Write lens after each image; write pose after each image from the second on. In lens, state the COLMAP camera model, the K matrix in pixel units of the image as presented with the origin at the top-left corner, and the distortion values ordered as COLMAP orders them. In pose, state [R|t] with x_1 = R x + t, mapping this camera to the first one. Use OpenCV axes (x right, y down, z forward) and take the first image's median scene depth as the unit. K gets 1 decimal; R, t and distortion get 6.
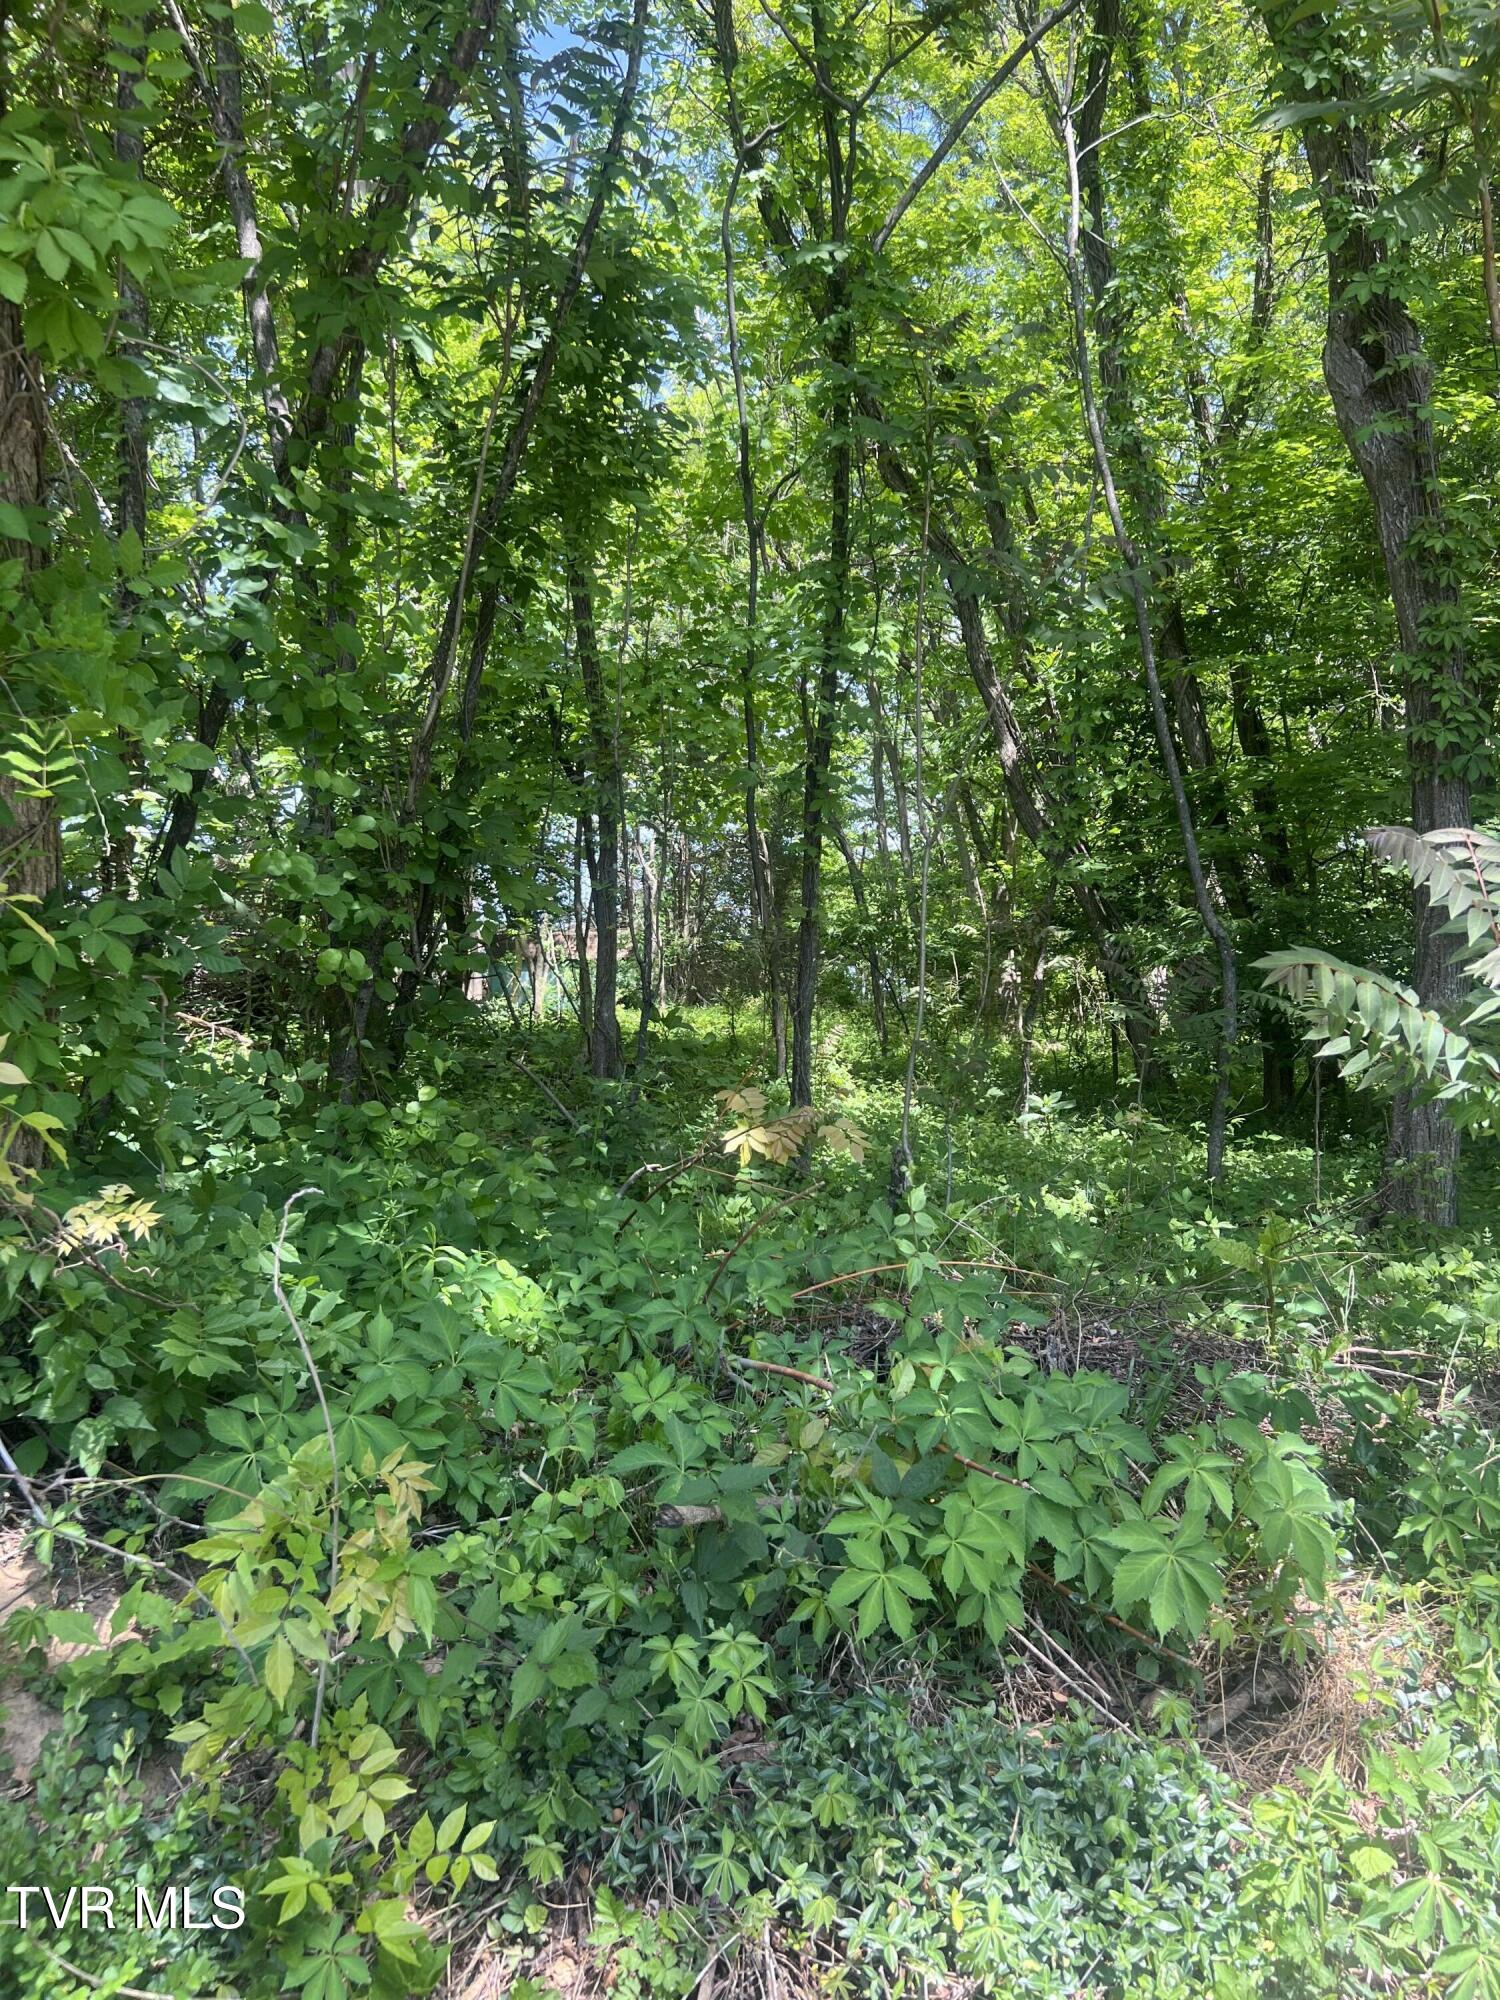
lens RADIAL K [[1547.1, 0, 750.4], [0, 1547.1, 1002.4], [0, 0, 1]] dist [0.045478, -0.051374]
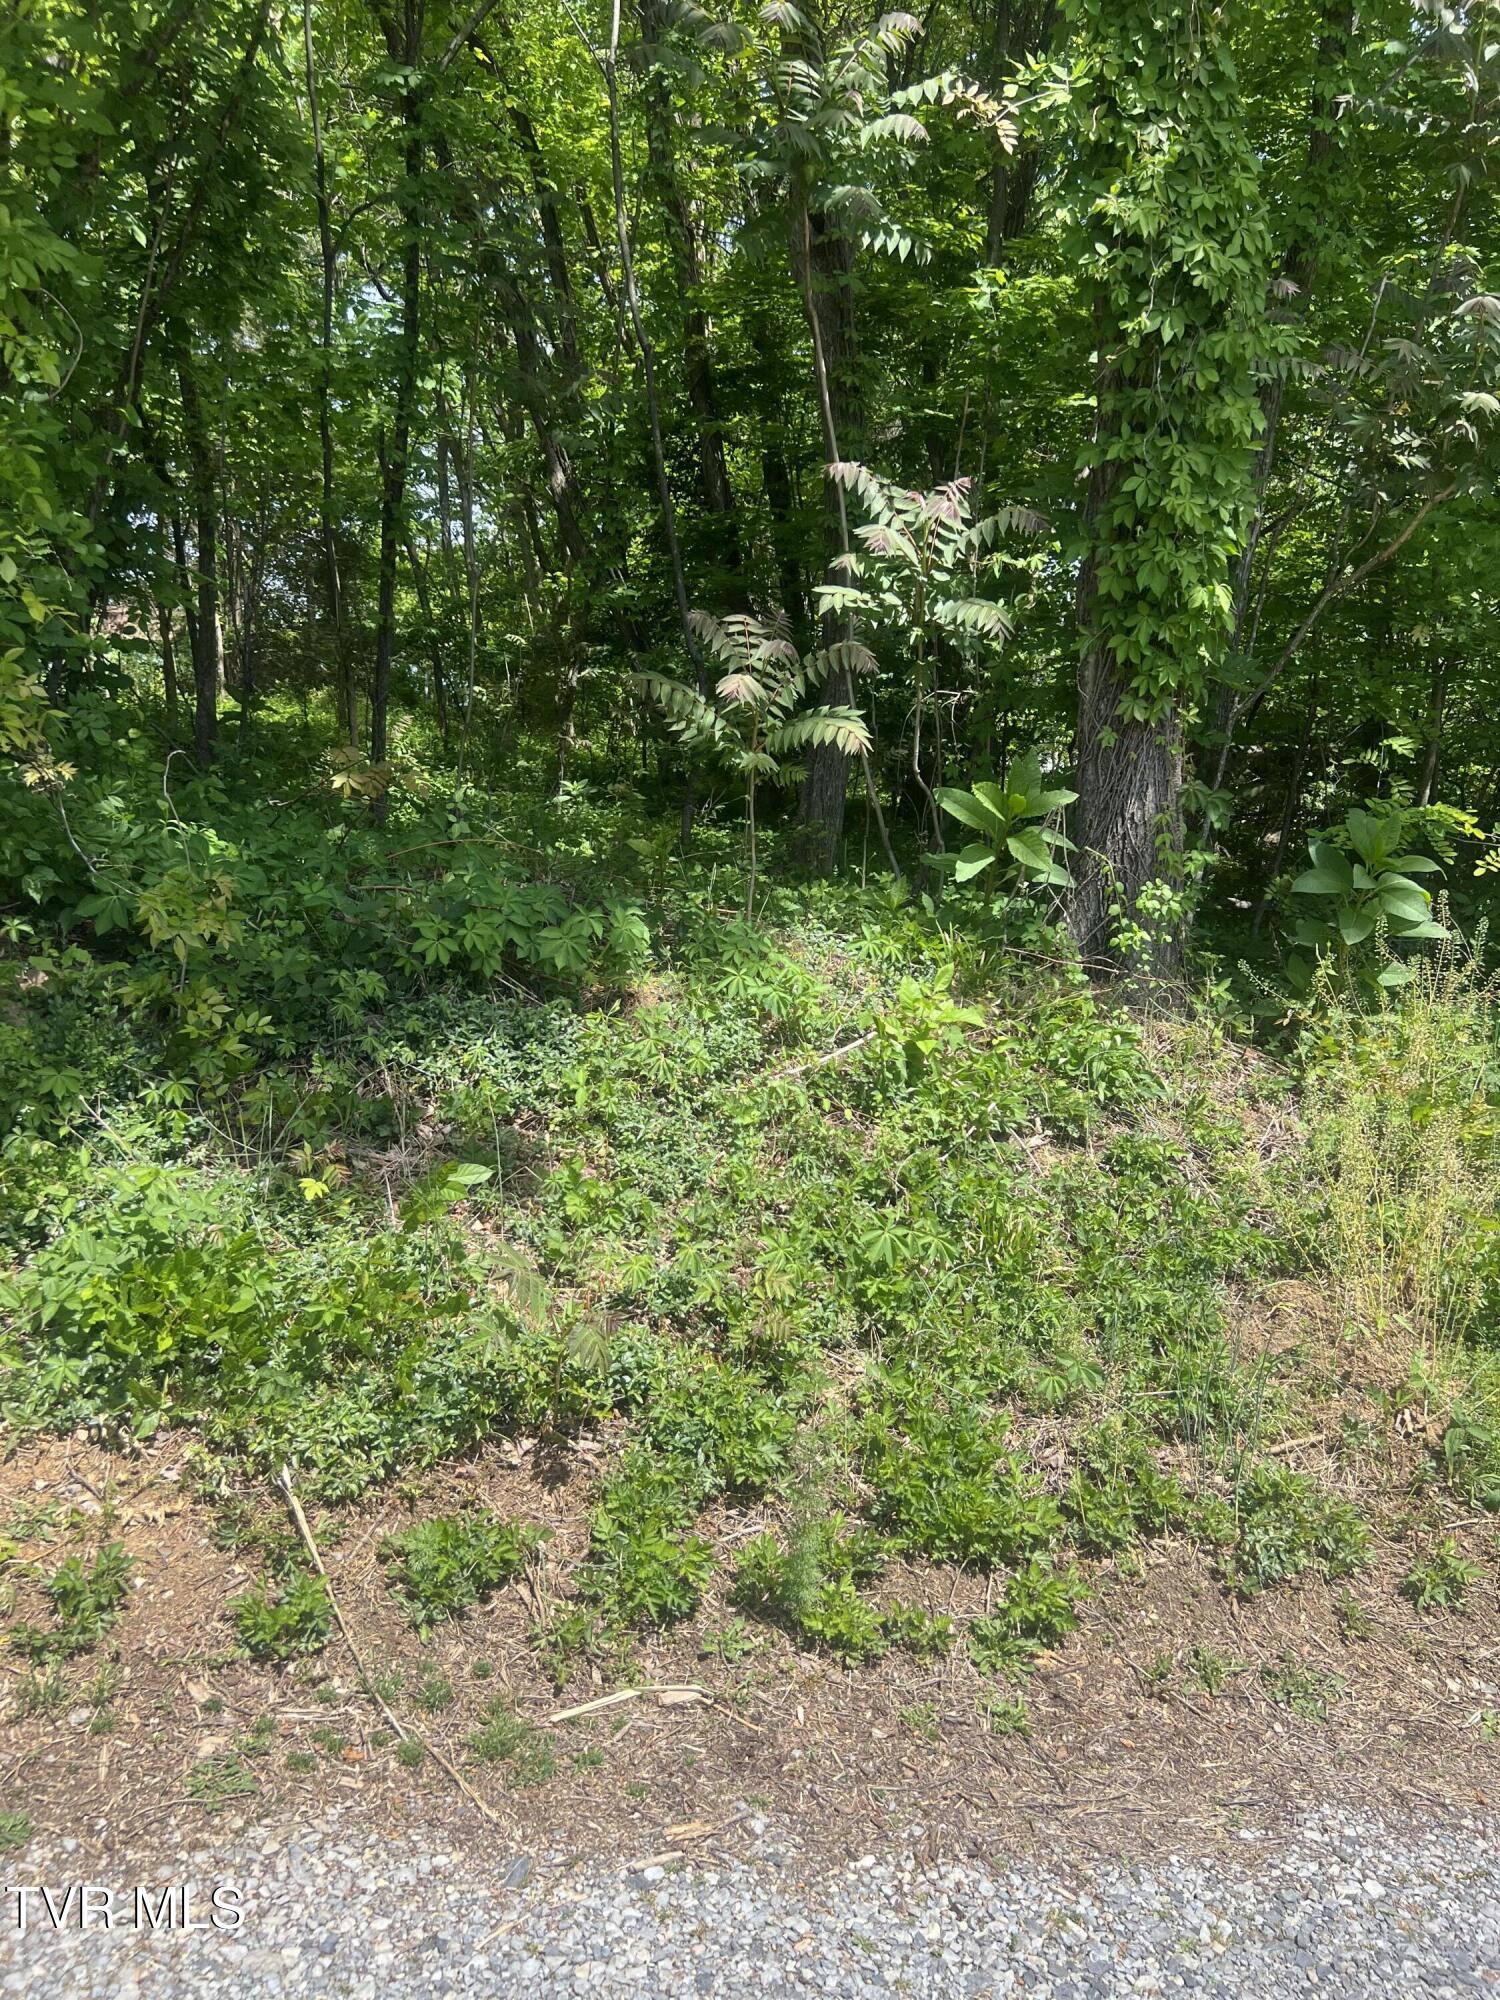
lens RADIAL K [[1547.1, 0, 759.4], [0, 1547.1, 1006.6], [0, 0, 1]] dist [0.045478, -0.051374]
pose [[0.959546, -0.003077, 0.281535, -0.022982], [-0.049821, 0.982305, 0.180539, 0.007169], [-0.277109, -0.187262, 0.942414, -0.293955]]
